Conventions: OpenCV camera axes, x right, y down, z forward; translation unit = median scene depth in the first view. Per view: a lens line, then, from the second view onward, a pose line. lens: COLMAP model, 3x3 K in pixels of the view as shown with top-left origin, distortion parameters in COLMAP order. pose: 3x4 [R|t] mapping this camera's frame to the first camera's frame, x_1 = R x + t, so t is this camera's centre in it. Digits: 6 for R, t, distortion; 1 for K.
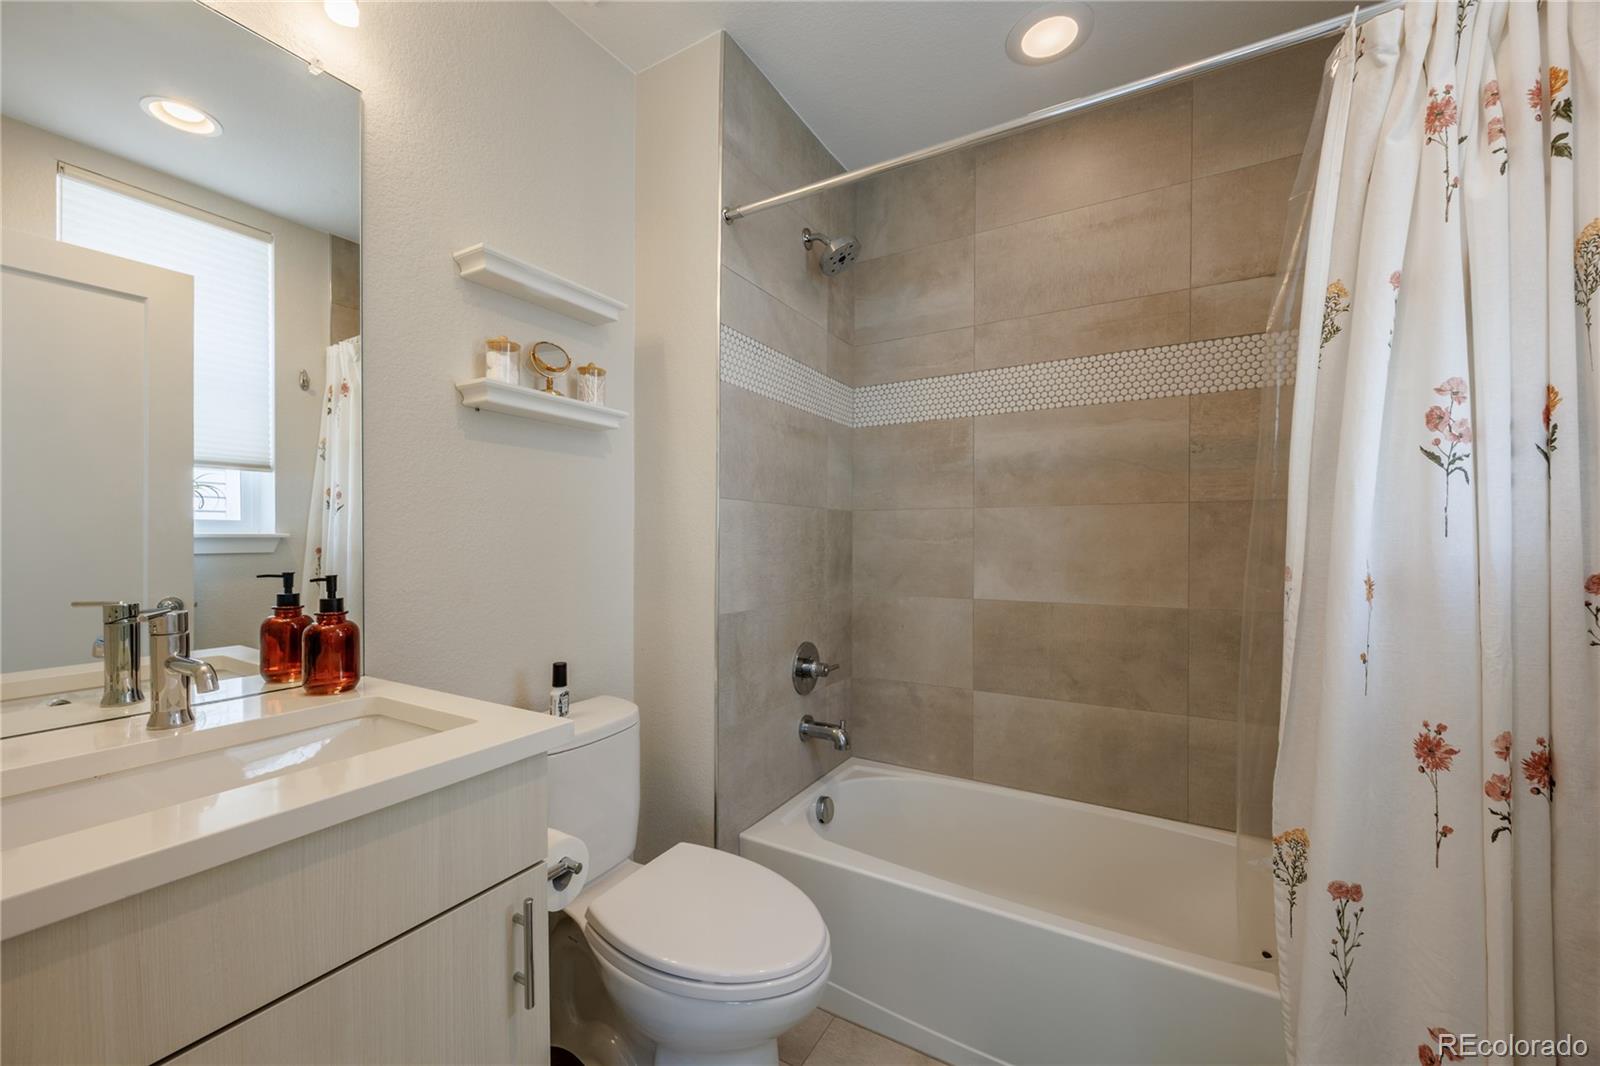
lens RADIAL K [[611.1, 0, 803.0], [0, 611.1, 534.5], [0, 0, 1]] dist [0.001047, 0.000097]
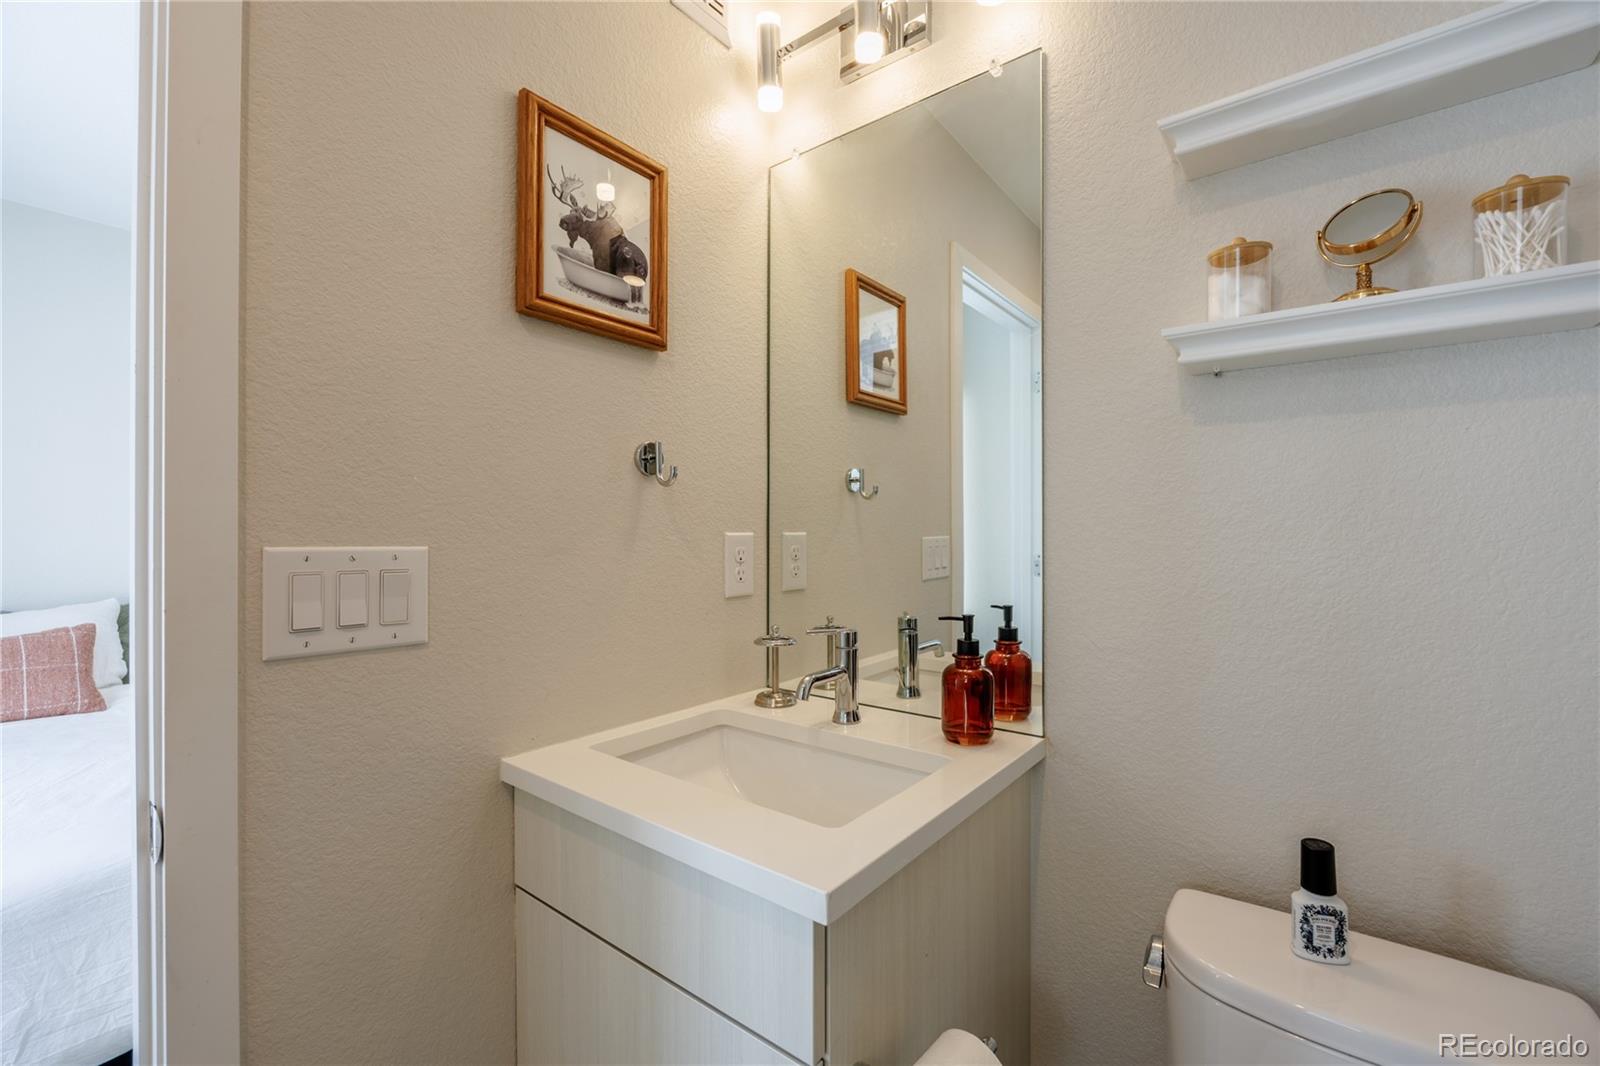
lens RADIAL K [[664.5, 0, 800.0], [0, 664.5, 533.0], [0, 0, 1]] dist [-0.024837, -0.000005]
pose [[-0.150542, 0.004672, -0.988593, 0.236130], [0.002598, 0.999987, 0.004330, -0.057745], [0.988600, -0.001917, -0.150552, 0.843813]]
